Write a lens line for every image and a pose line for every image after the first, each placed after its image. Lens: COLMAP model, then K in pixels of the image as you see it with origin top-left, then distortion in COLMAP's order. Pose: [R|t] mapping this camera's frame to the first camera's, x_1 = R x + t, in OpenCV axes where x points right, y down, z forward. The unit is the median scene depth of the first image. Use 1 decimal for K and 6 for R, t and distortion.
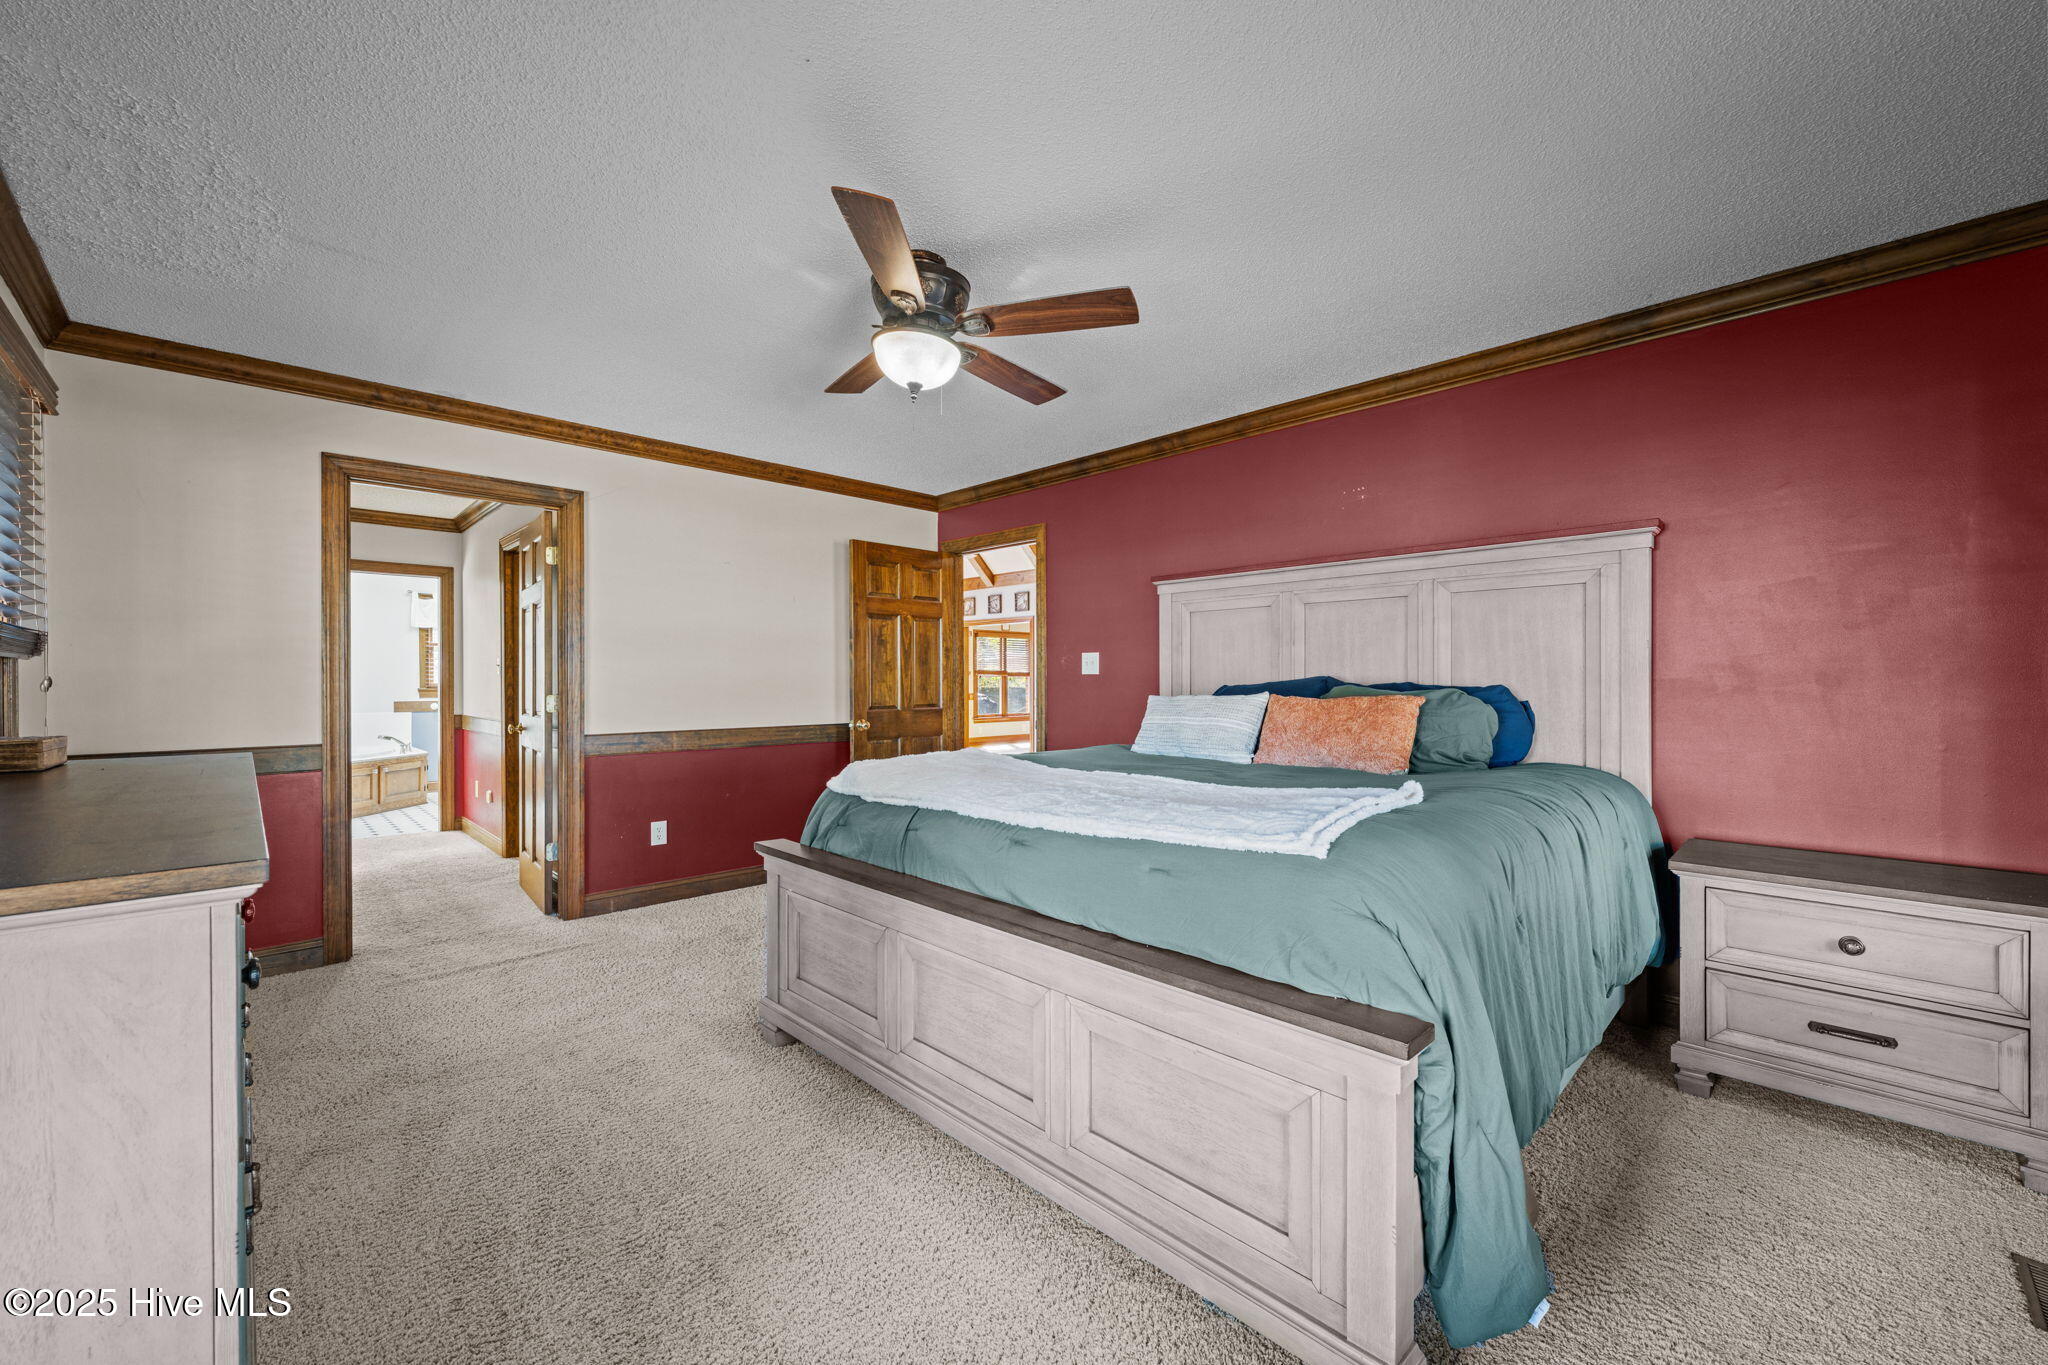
lens RADIAL K [[805.2, 0, 1025.3], [0, 805.2, 680.5], [0, 0, 1]] dist [0.002841, 0.000145]
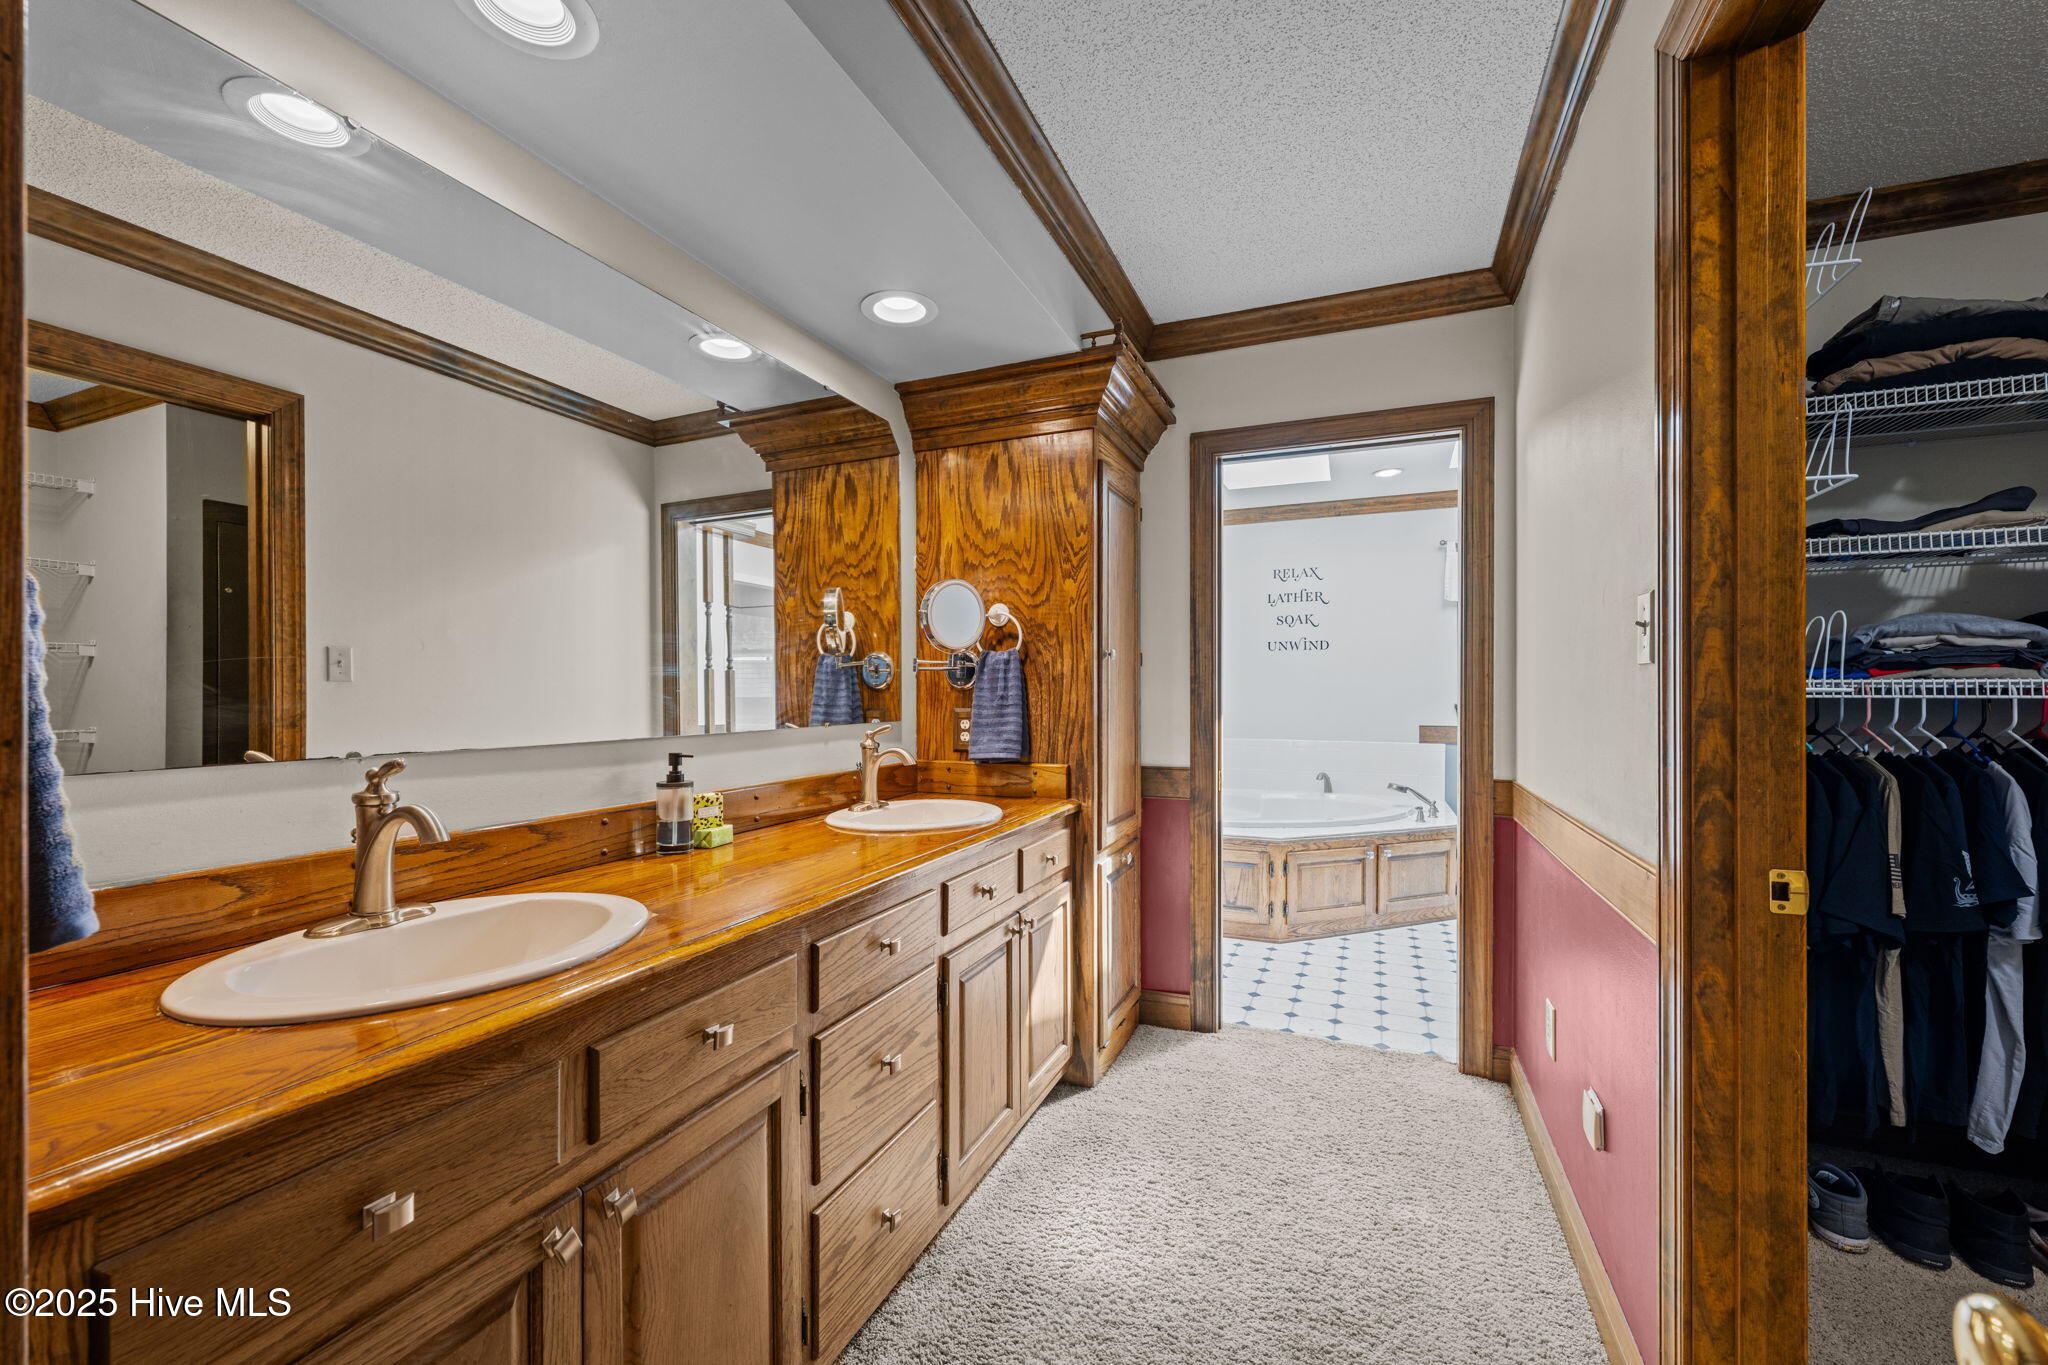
lens RADIAL K [[805.2, 0, 1026.0], [0, 805.2, 682.9], [0, 0, 1]] dist [0.002841, 0.000145]
pose [[0.372654, 0.008899, -0.927928, -0.427007], [-0.003005, 0.999960, 0.008383, -0.008141], [0.927966, -0.000335, 0.372666, 0.638723]]
